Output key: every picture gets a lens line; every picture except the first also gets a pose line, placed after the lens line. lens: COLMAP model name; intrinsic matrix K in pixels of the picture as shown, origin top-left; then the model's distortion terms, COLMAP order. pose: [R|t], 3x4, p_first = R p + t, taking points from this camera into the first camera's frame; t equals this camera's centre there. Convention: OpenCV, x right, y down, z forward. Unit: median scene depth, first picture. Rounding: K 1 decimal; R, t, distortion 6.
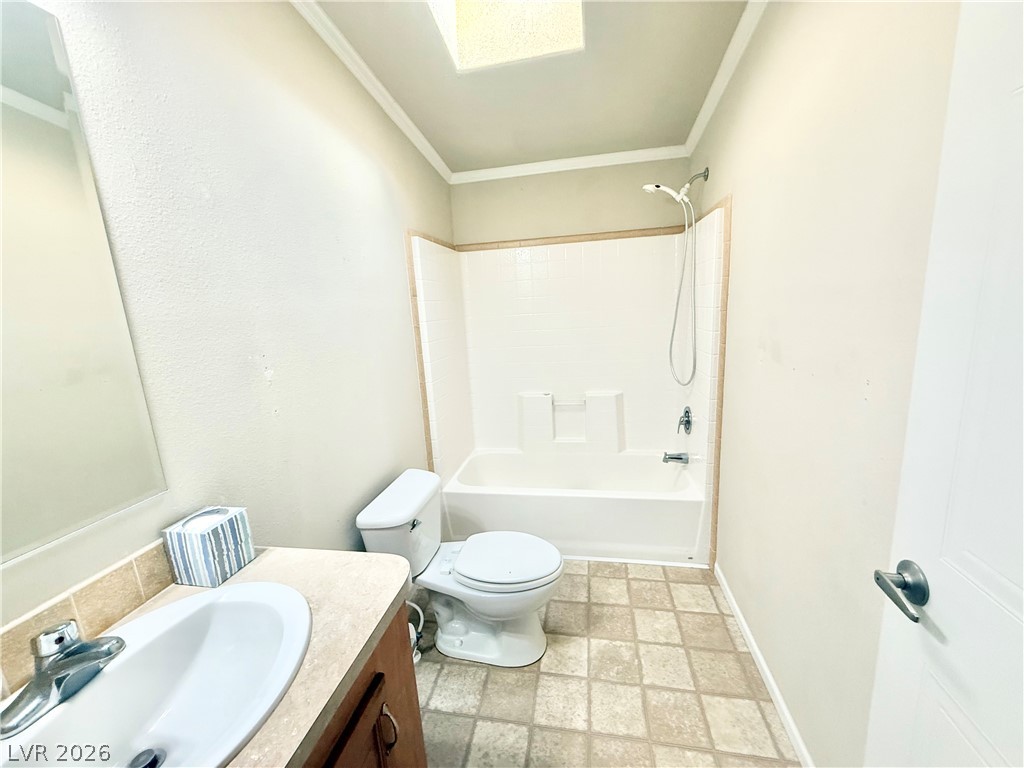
lens RADIAL K [[414.5, 0, 506.2], [0, 414.5, 377.9], [0, 0, 1]] dist [-0.003045, -0.000493]
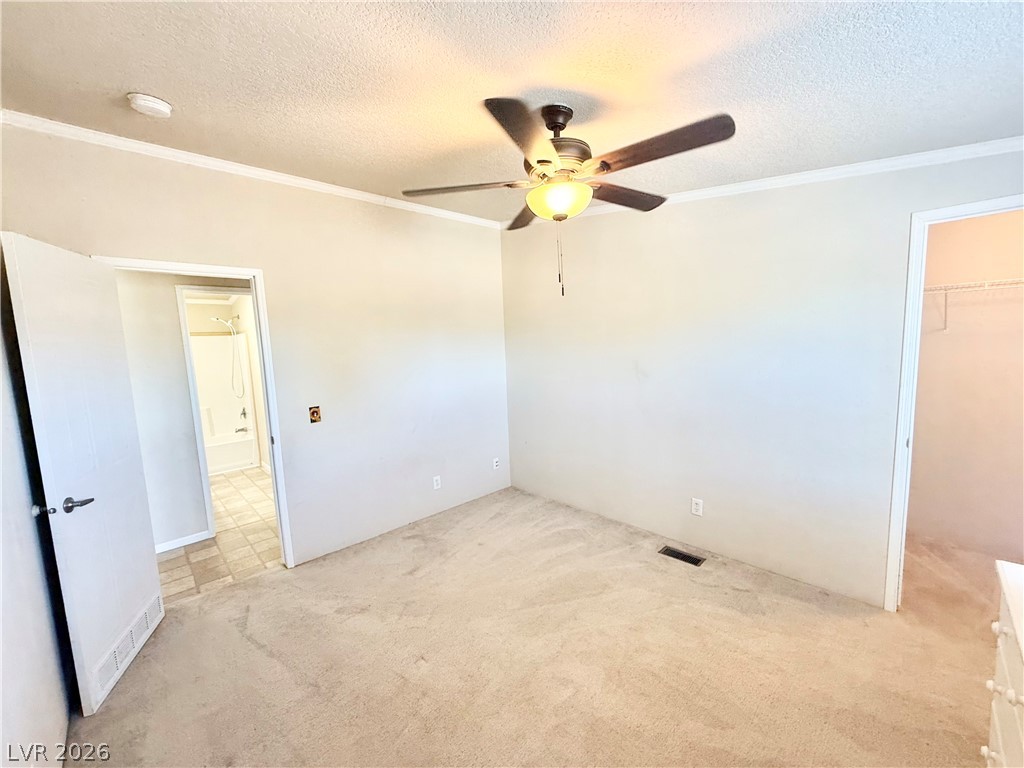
lens RADIAL K [[414.5, 0, 513.0], [0, 414.5, 385.9], [0, 0, 1]] dist [-0.003045, -0.000493]
pose [[0.581854, -0.060193, 0.811063, -0.883741], [0.163297, 0.985595, -0.044004, 0.453461], [-0.796731, 0.158048, 0.583302, -2.483095]]
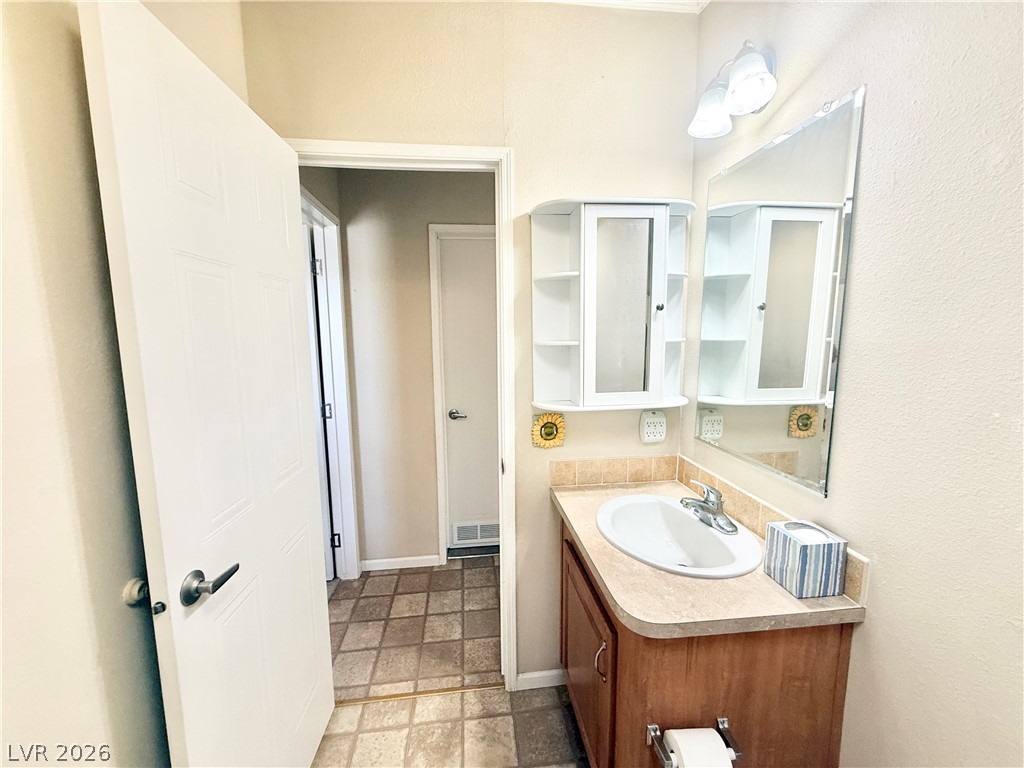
lens RADIAL K [[414.5, 0, 509.2], [0, 414.5, 389.4], [0, 0, 1]] dist [-0.003045, -0.000493]
pose [[-0.957006, 0.052124, -0.285345, 0.331433], [-0.036371, 0.954396, 0.296321, -0.331510], [0.287778, 0.293960, -0.911467, 1.682128]]
